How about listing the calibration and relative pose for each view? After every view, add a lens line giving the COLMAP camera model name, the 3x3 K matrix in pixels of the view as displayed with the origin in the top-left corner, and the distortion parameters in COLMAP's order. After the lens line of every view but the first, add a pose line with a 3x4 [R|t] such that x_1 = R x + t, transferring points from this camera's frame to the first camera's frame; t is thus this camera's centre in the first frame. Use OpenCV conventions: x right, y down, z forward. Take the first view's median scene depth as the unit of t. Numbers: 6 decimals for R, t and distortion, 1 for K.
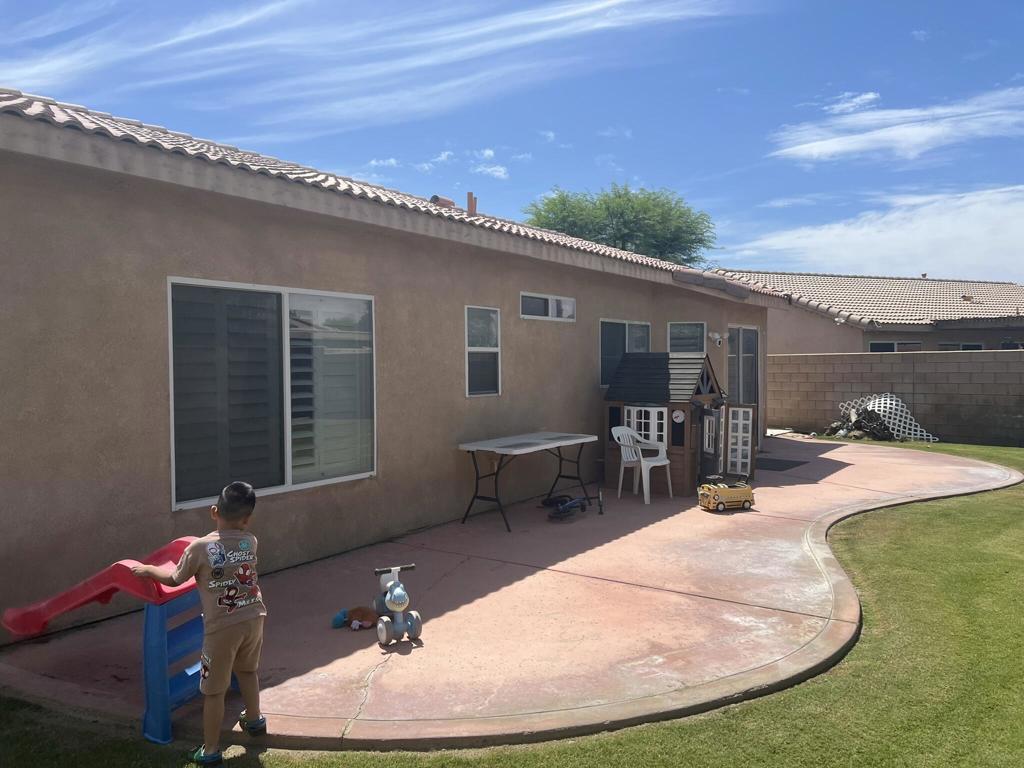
lens RADIAL K [[769.2, 0, 520.0], [0, 769.2, 372.2], [0, 0, 1]] dist [0.065055, -0.064713]
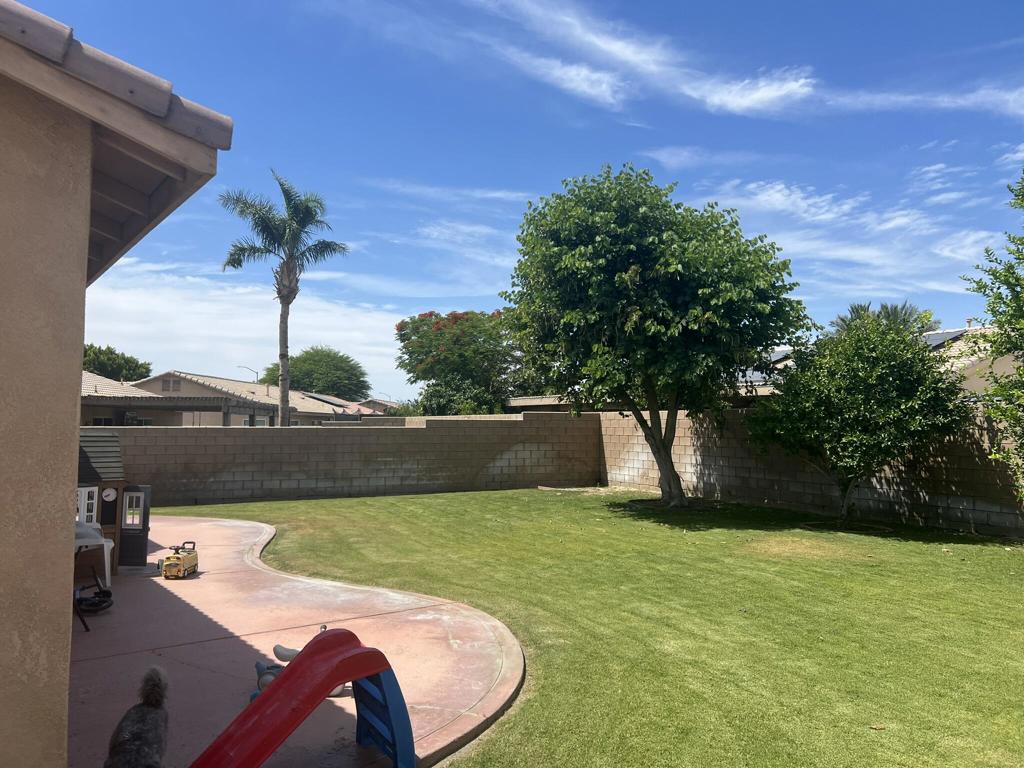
lens RADIAL K [[774.9, 0, 500.1], [0, 774.9, 381.3], [0, 0, 1]] dist [0.058975, -0.072103]
pose [[0.334200, 0.067414, 0.940088, -0.593196], [0.003723, 0.997336, -0.072843, -0.013831], [-0.942495, 0.027844, 0.333059, 0.181926]]
